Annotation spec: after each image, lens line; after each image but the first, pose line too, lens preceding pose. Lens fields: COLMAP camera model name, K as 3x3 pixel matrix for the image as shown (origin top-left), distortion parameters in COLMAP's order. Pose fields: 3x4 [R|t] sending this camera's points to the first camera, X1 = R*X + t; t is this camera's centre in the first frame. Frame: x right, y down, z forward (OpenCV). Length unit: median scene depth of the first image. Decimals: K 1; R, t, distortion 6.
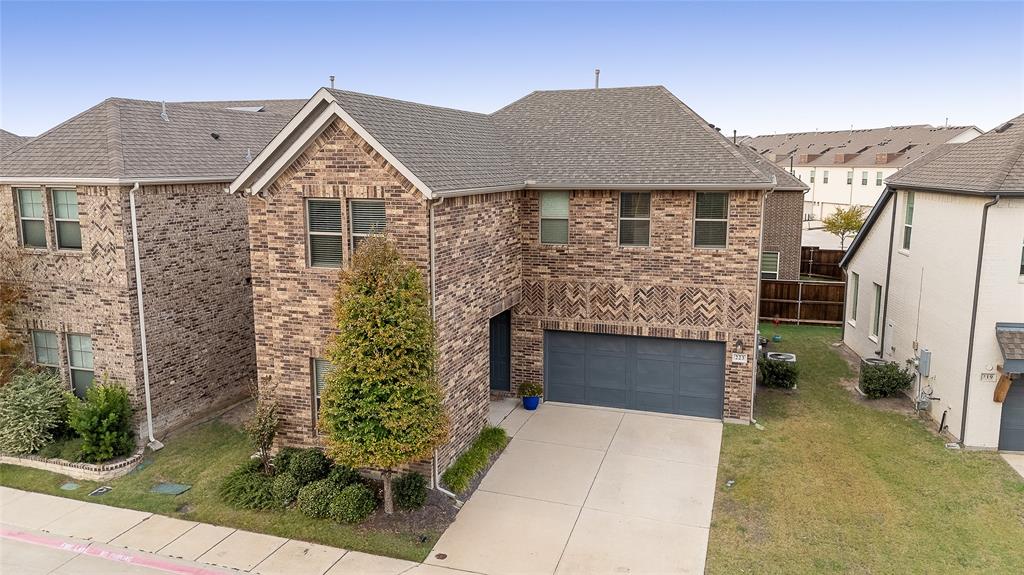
lens RADIAL K [[706.3, 0, 509.5], [0, 706.3, 285.4], [0, 0, 1]] dist [0.045381, -0.013314]
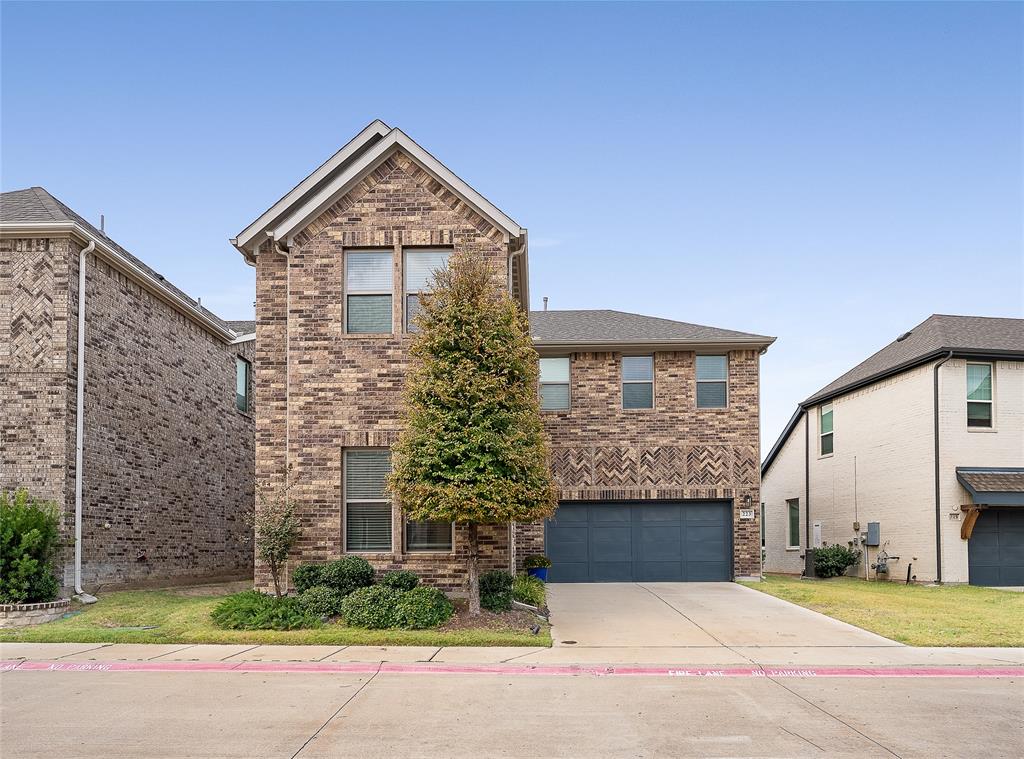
lens RADIAL K [[651.9, 0, 562.8], [0, 651.9, 489.5], [0, 0, 1]] dist [-0.000131, -0.000464]
pose [[0.957982, 0.004850, 0.286788, -0.230919], [0.046028, 0.984300, -0.170396, 0.257032], [-0.283112, 0.176437, 0.942718, 0.235936]]
